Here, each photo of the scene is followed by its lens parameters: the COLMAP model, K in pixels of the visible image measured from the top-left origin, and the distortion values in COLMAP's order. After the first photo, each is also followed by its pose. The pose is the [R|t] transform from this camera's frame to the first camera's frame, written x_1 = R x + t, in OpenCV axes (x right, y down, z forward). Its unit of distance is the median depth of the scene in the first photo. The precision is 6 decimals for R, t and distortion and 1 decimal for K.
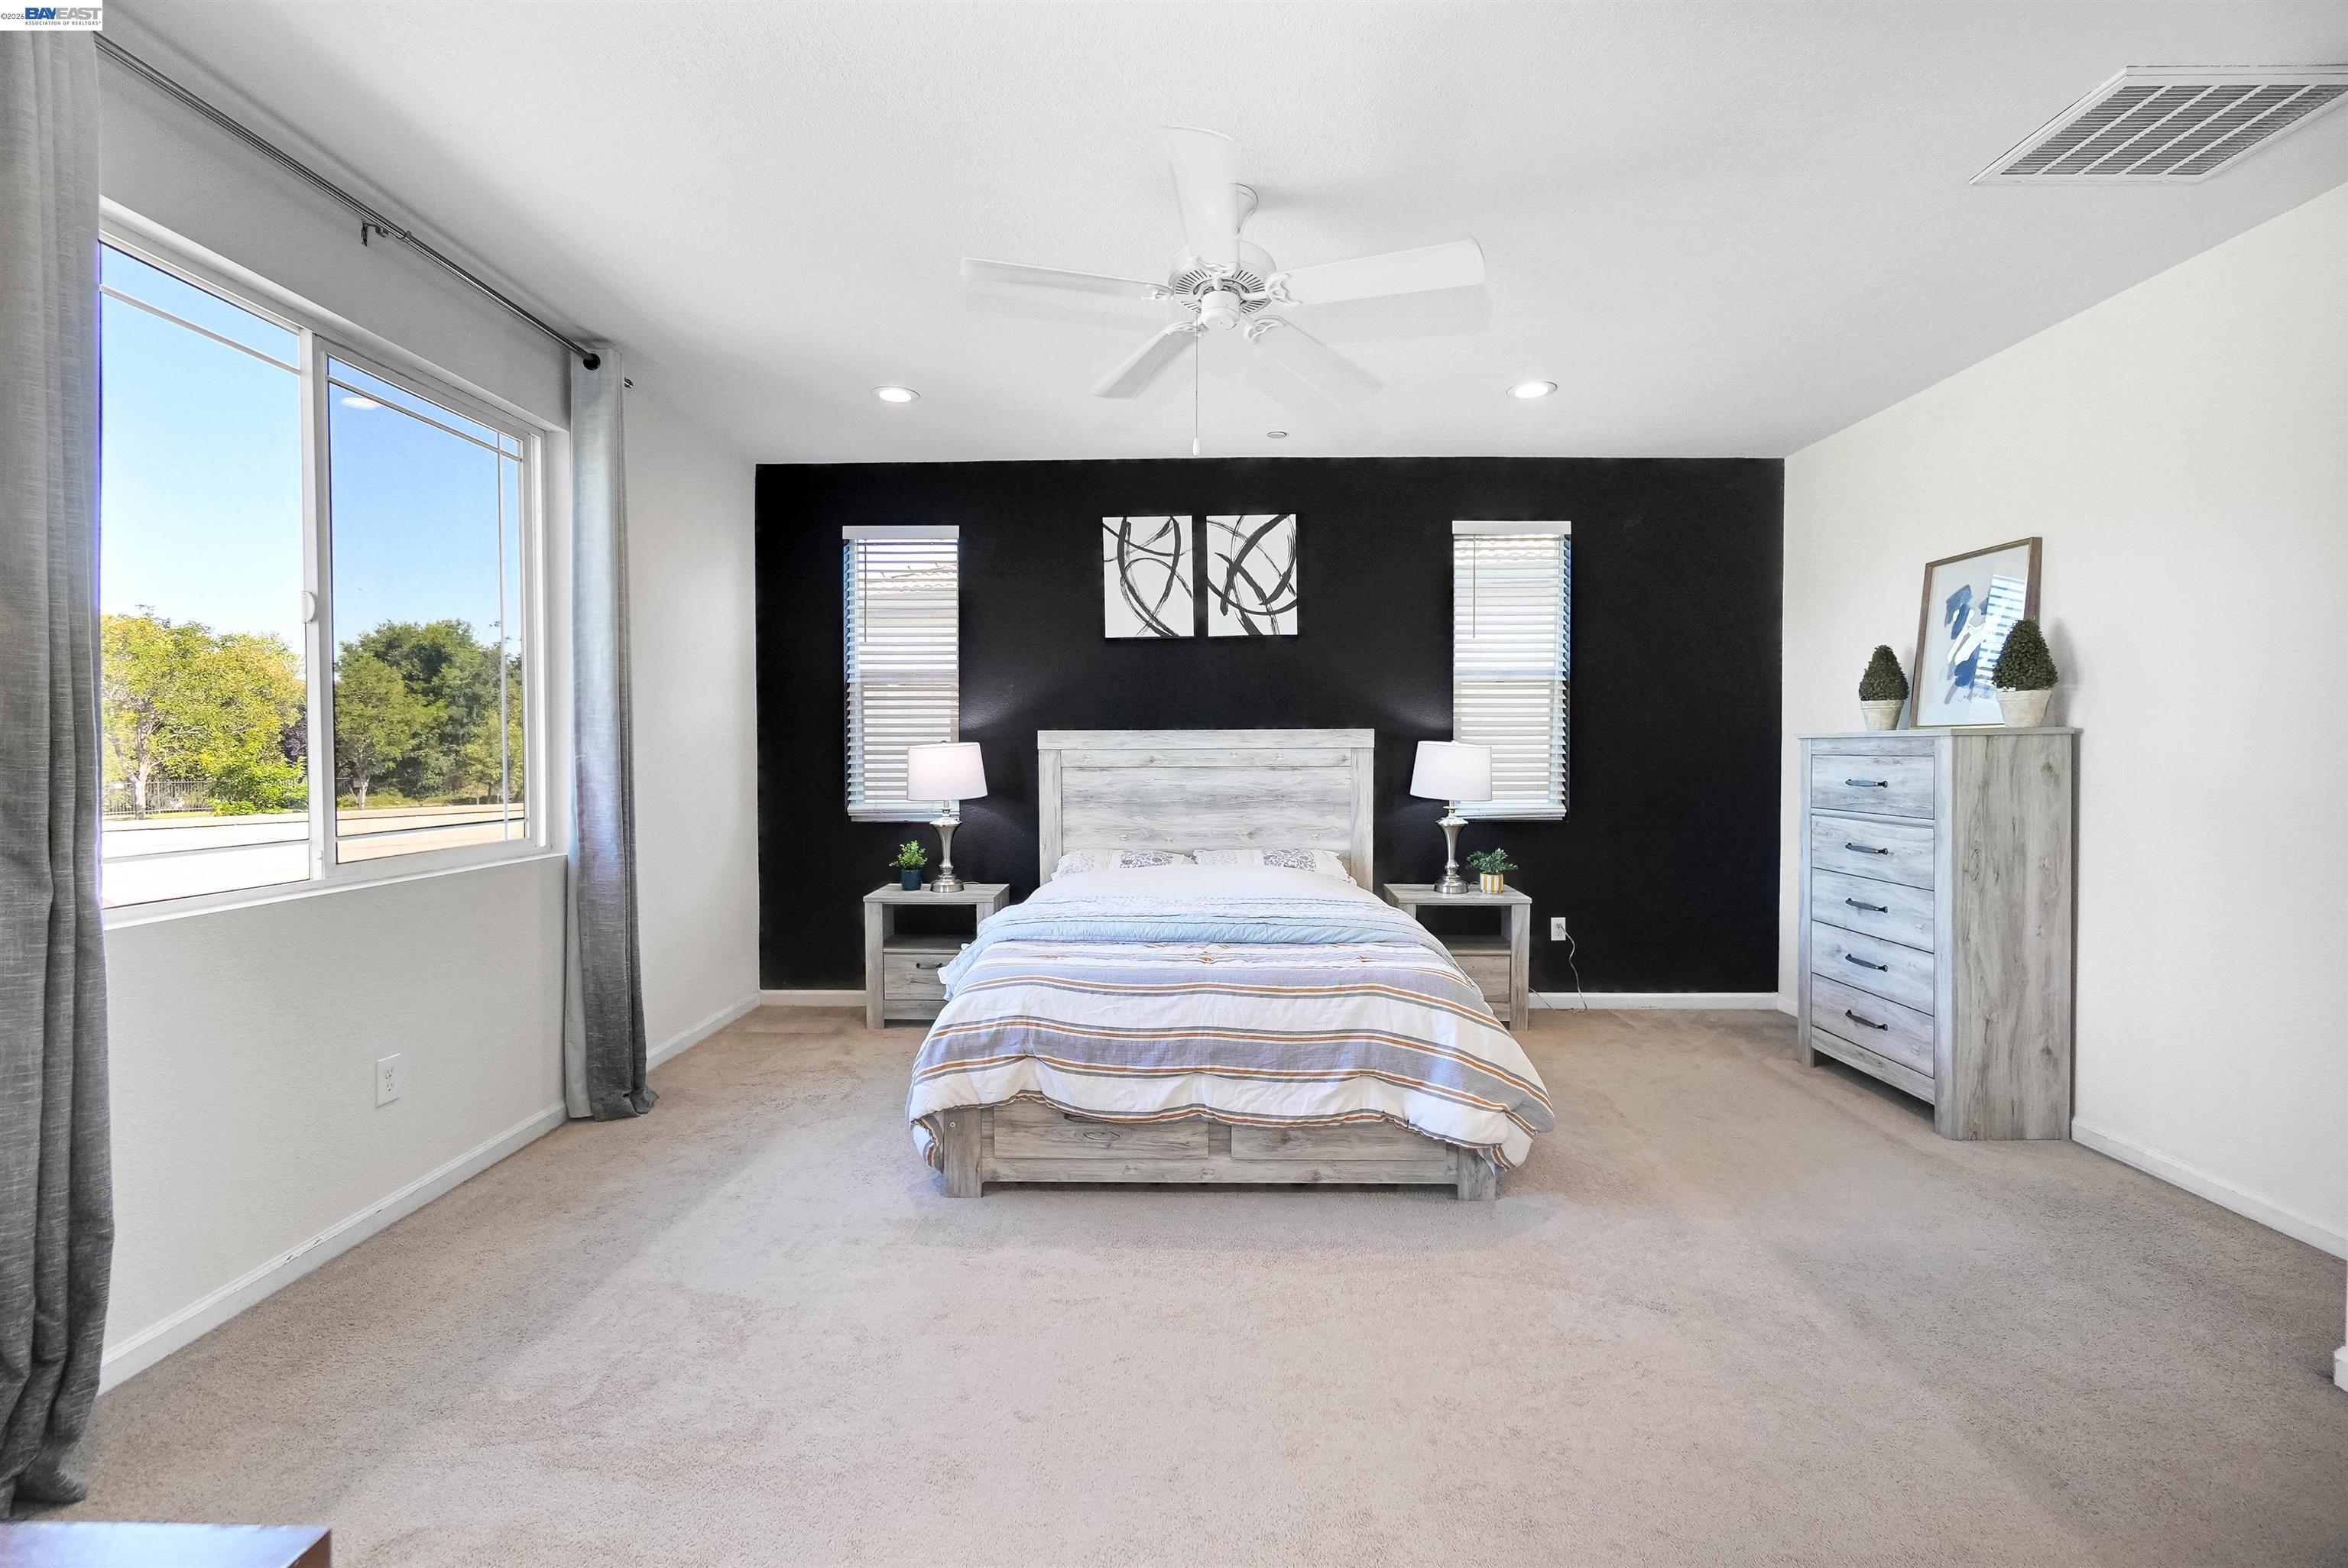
lens RADIAL K [[1042.9, 0, 1170.4], [0, 1042.9, 764.4], [0, 0, 1]] dist [0.000605, 0.000464]
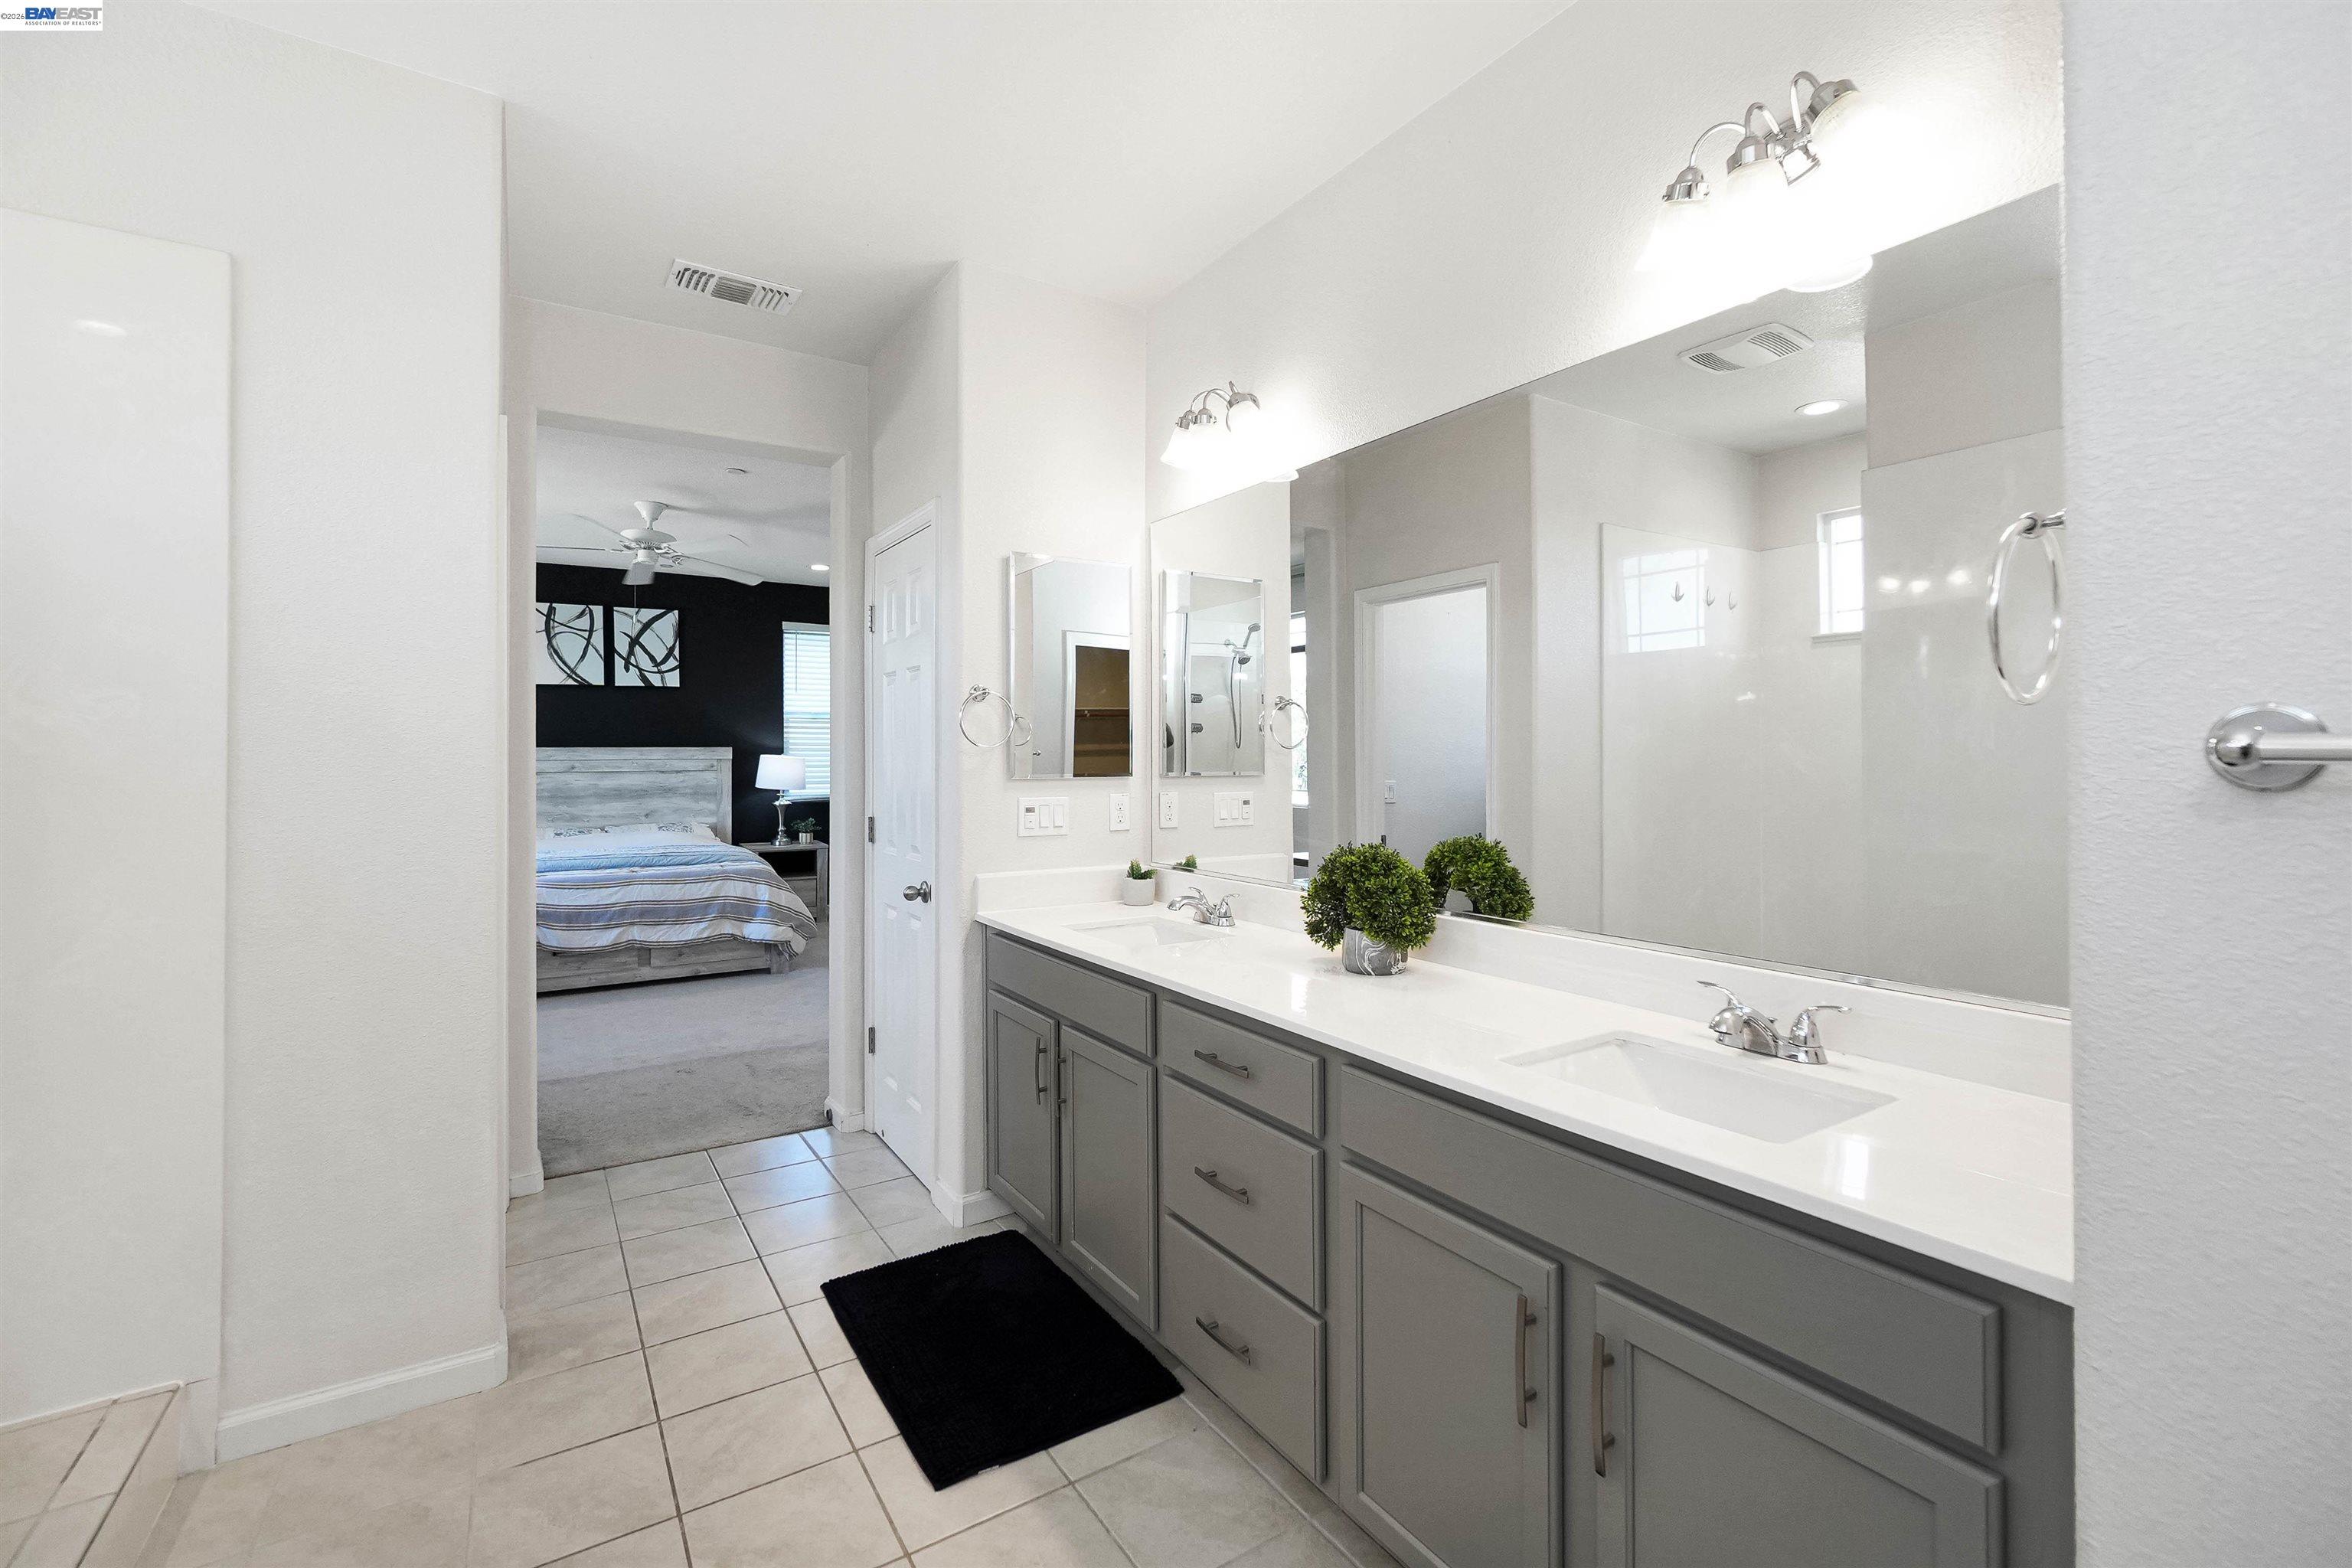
lens RADIAL K [[1044.8, 0, 1172.4], [0, 1044.8, 764.3], [0, 0, 1]] dist [0.000605, 0.000464]
pose [[0.838412, -0.005146, 0.545013, -0.114719], [0.009602, 0.999940, -0.005331, 0.007789], [-0.544953, 0.009703, 0.838411, -0.726245]]
